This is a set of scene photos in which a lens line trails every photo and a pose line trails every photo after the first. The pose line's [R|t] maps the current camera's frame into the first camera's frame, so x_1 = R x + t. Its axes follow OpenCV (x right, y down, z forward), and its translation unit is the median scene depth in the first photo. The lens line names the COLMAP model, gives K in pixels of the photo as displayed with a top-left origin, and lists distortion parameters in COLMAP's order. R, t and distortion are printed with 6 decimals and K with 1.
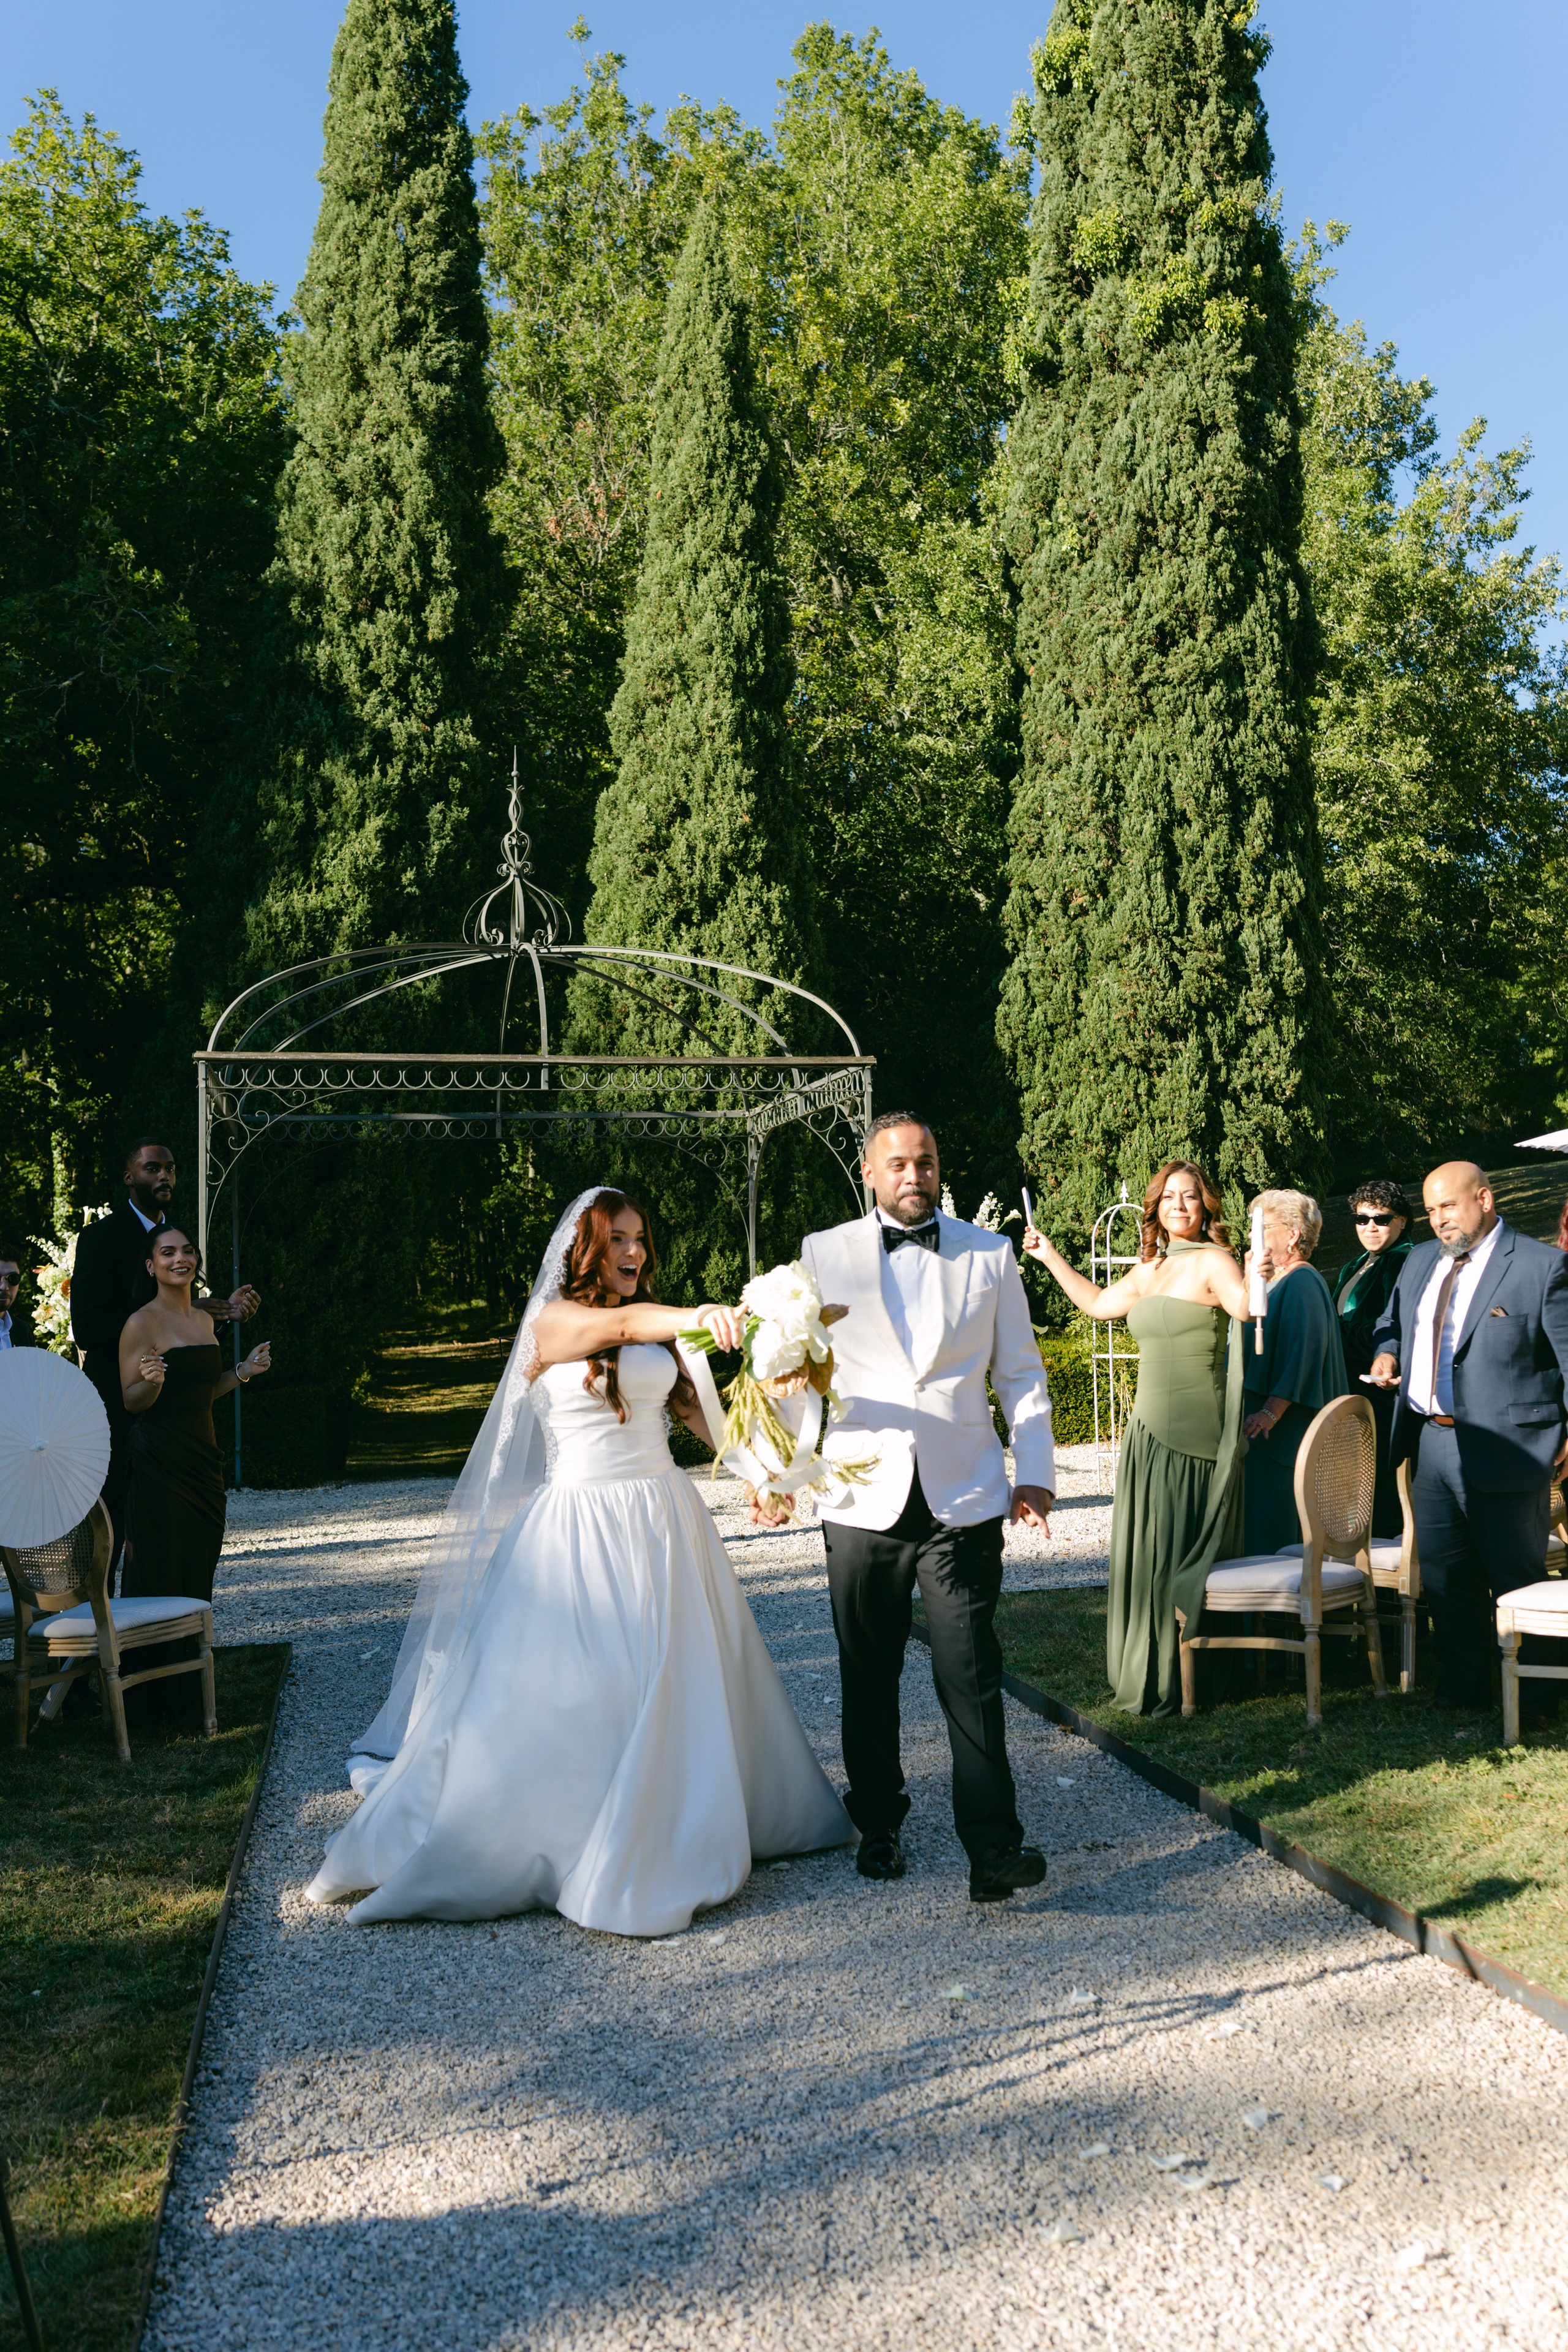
lens RADIAL K [[2209.1, 0, 783.9], [0, 2209.1, 1180.8], [0, 0, 1]] dist [0.003385, 0.000000]
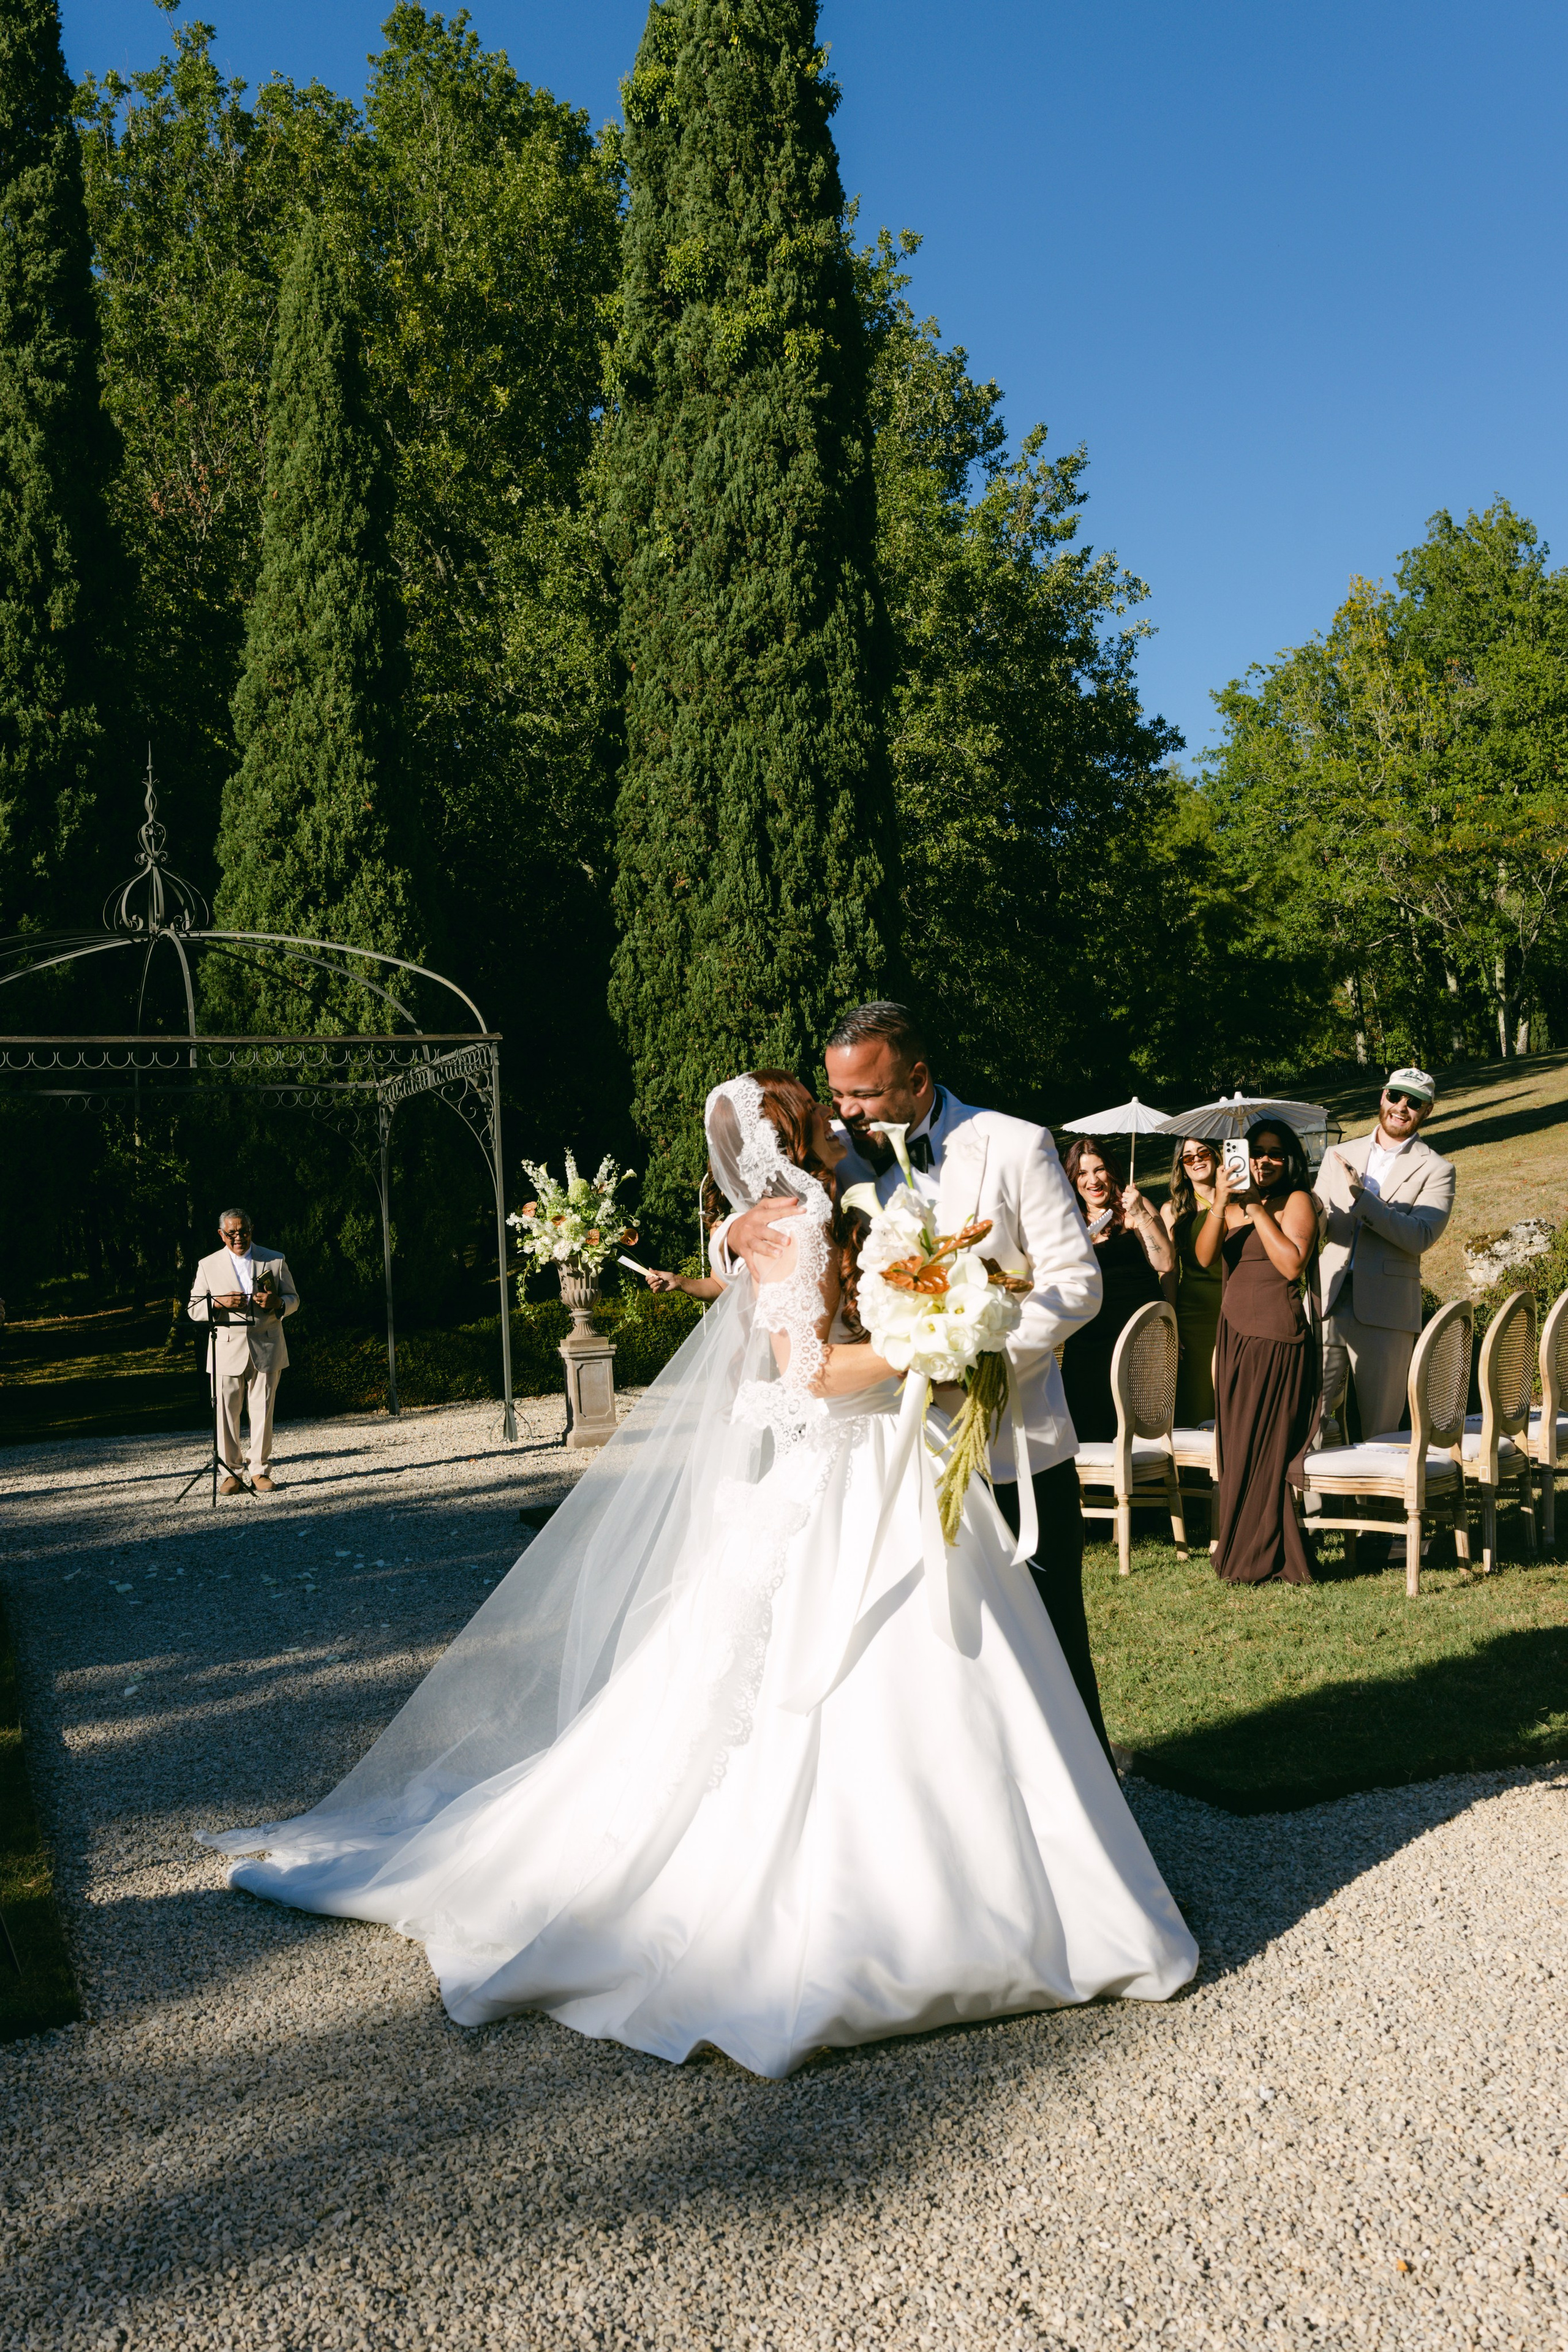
lens RADIAL K [[2209.1, 0, 785.0], [0, 2209.1, 1184.3], [0, 0, 1]] dist [0.003385, 0.000000]
pose [[0.984240, -0.023342, 0.175293, -0.010163], [0.019822, 0.999566, 0.021804, -0.001510], [-0.175726, -0.017986, 0.984275, -0.080039]]
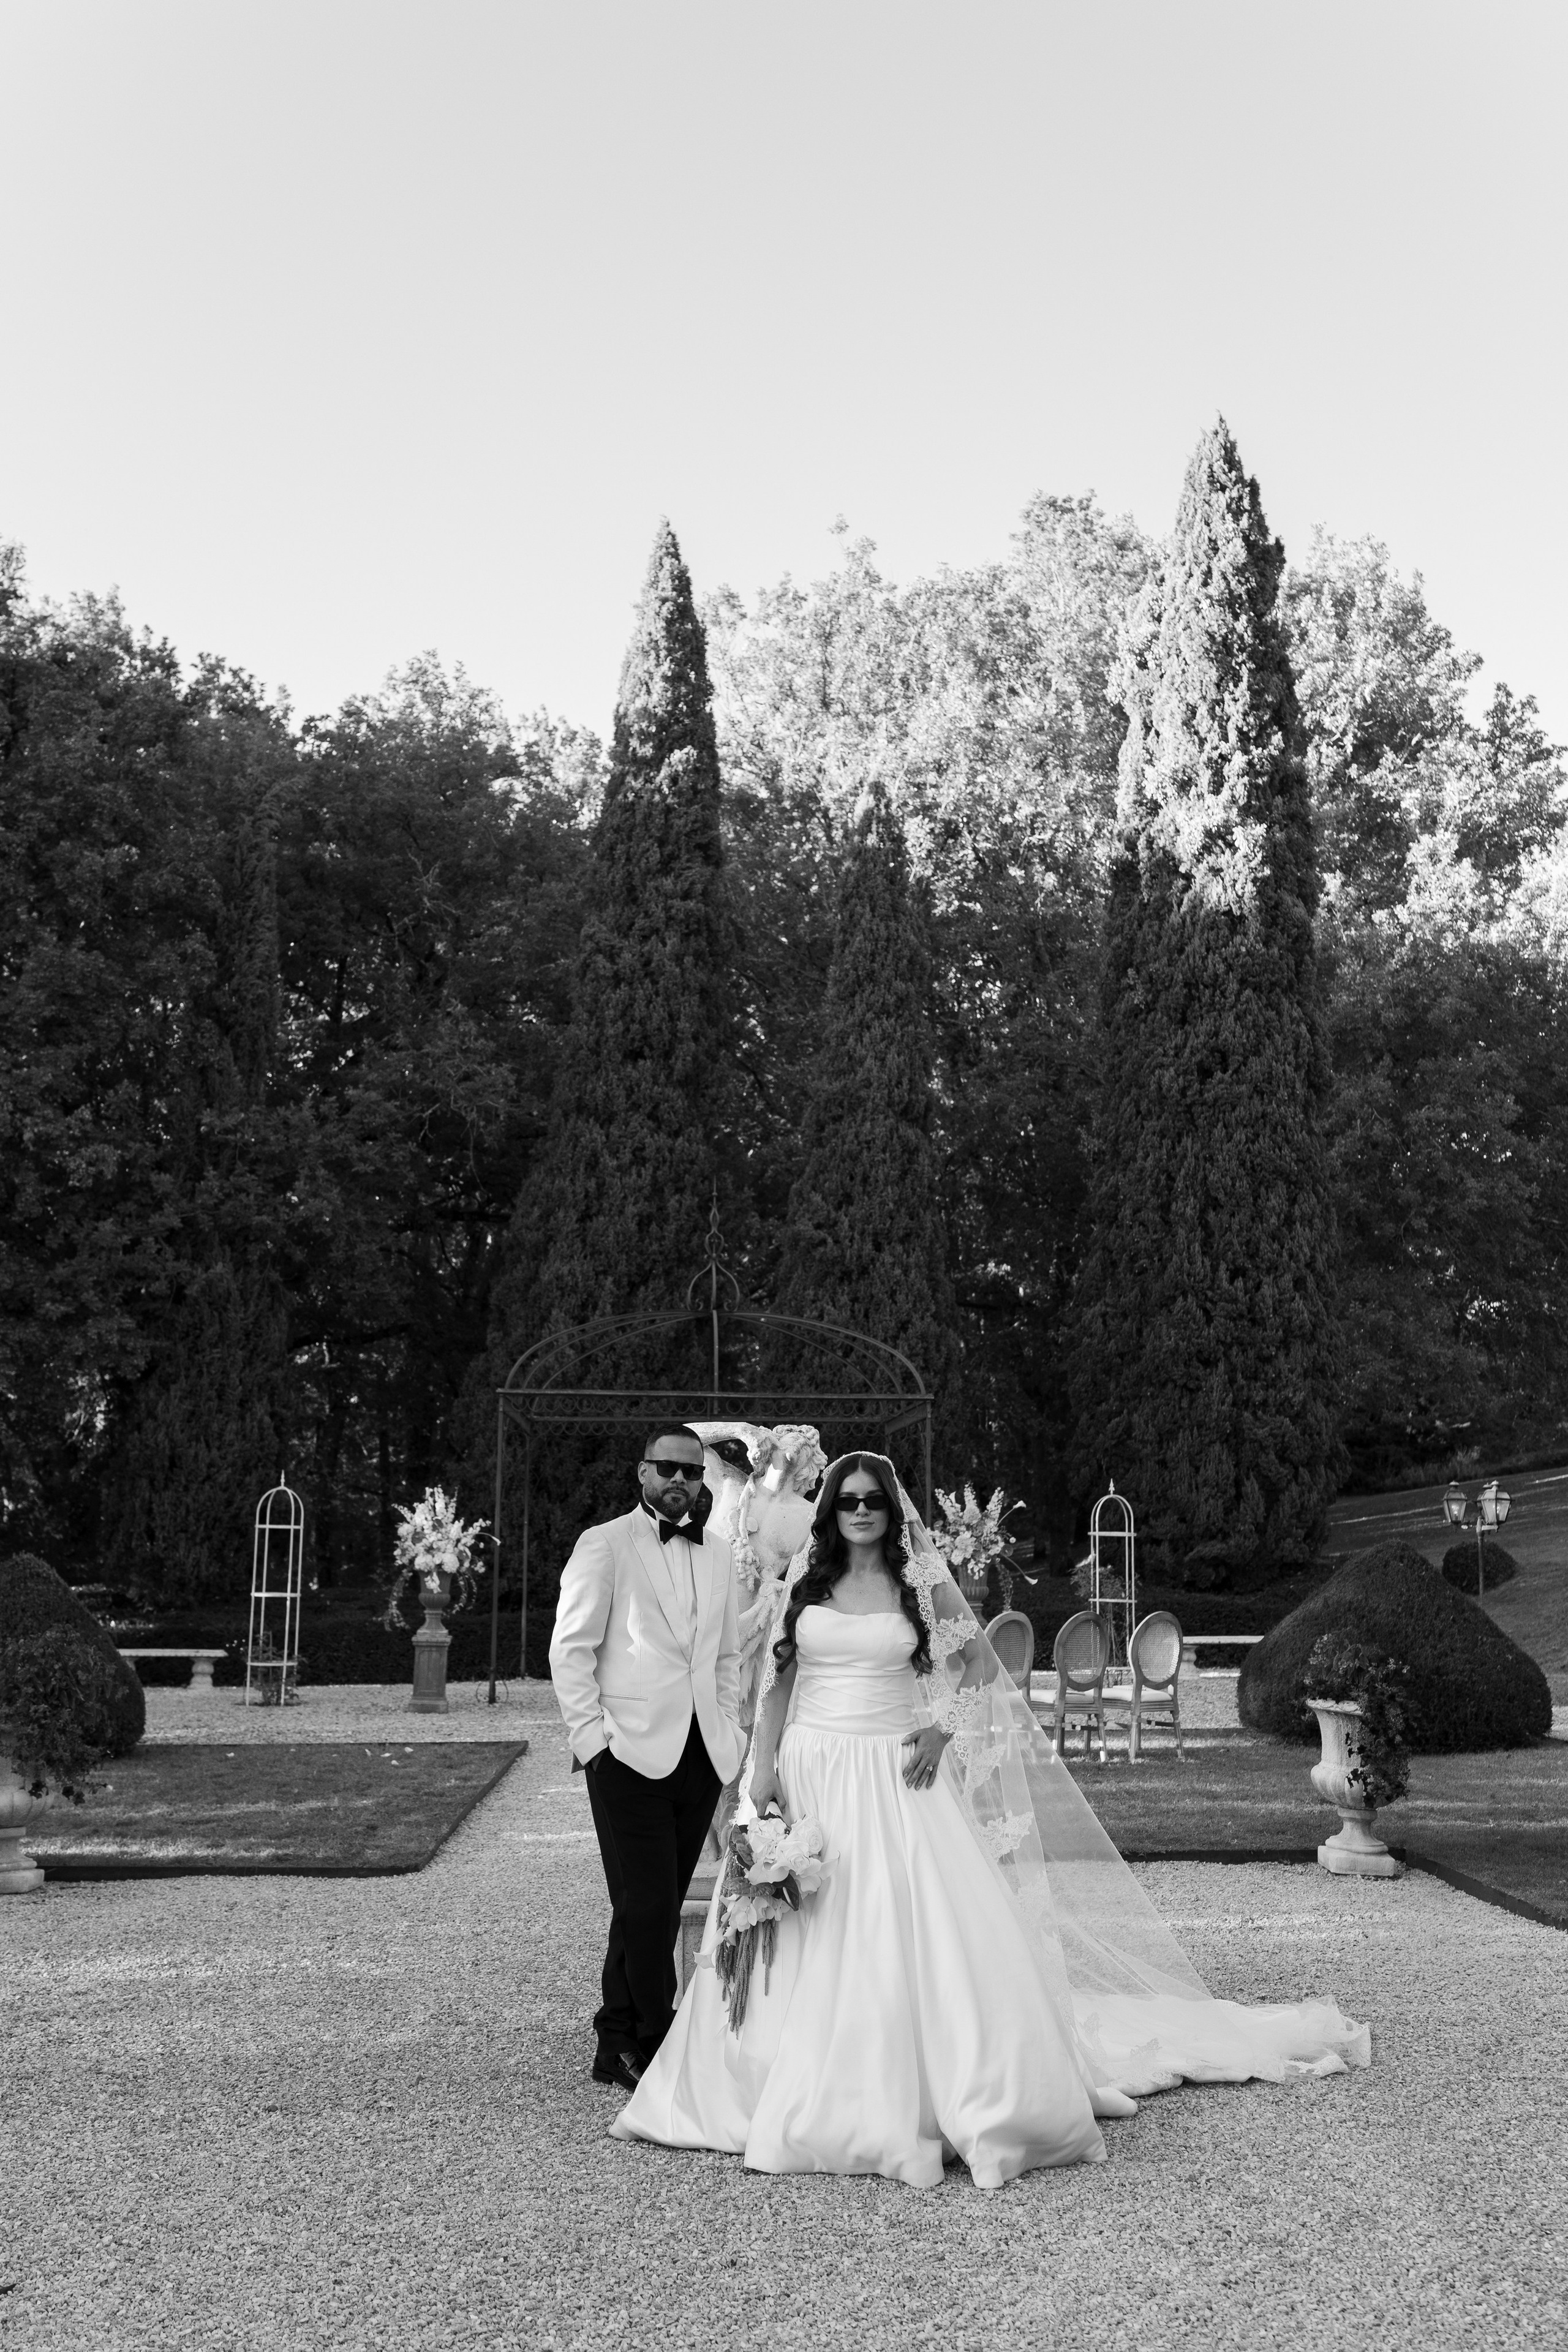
lens RADIAL K [[2209.1, 0, 777.9], [0, 2209.1, 1175.0], [0, 0, 1]] dist [0.003385, 0.000000]
pose [[0.988373, -0.000411, -0.152048, 0.119539], [-0.016523, 0.993784, -0.110093, -0.026651], [0.151148, 0.111325, 0.982222, -0.374944]]
